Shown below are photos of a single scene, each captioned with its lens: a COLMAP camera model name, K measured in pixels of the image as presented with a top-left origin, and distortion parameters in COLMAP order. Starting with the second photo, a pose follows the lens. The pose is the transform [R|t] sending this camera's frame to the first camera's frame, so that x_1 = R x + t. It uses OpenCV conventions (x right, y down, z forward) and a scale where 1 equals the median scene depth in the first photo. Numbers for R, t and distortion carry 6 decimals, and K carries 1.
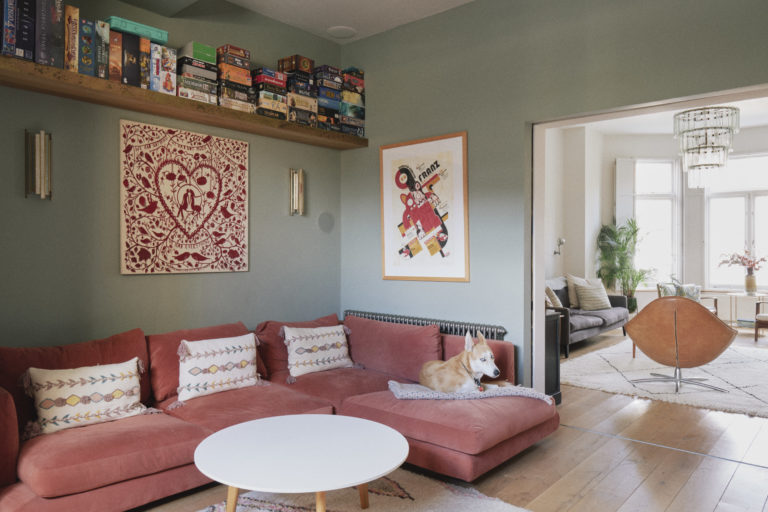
lens RADIAL K [[541.1, 0, 387.5], [0, 541.1, 250.0], [0, 0, 1]] dist [-0.004771, -0.001885]
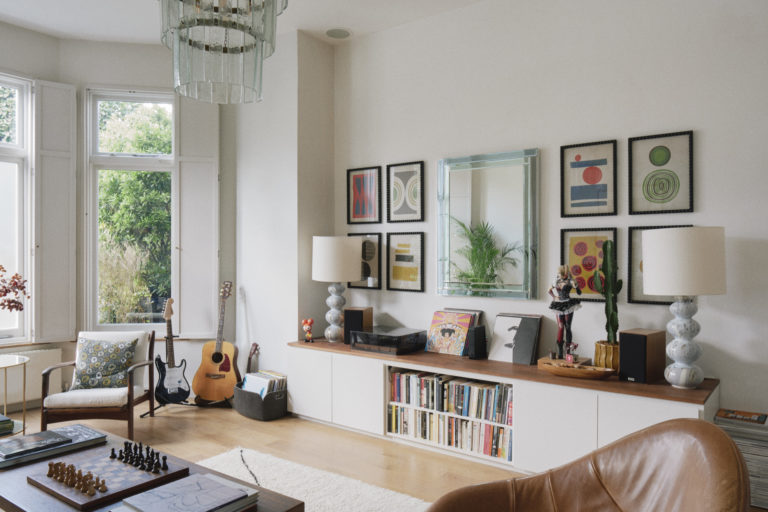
lens RADIAL K [[577.7, 0, 375.6], [0, 577.7, 259.9], [0, 0, 1]] dist [0.005000, -0.004999]
pose [[-0.046350, -0.006718, 0.998903, 0.201279], [-0.004547, 0.999968, 0.006514, -0.011917], [-0.998915, -0.004240, -0.046379, 0.924729]]
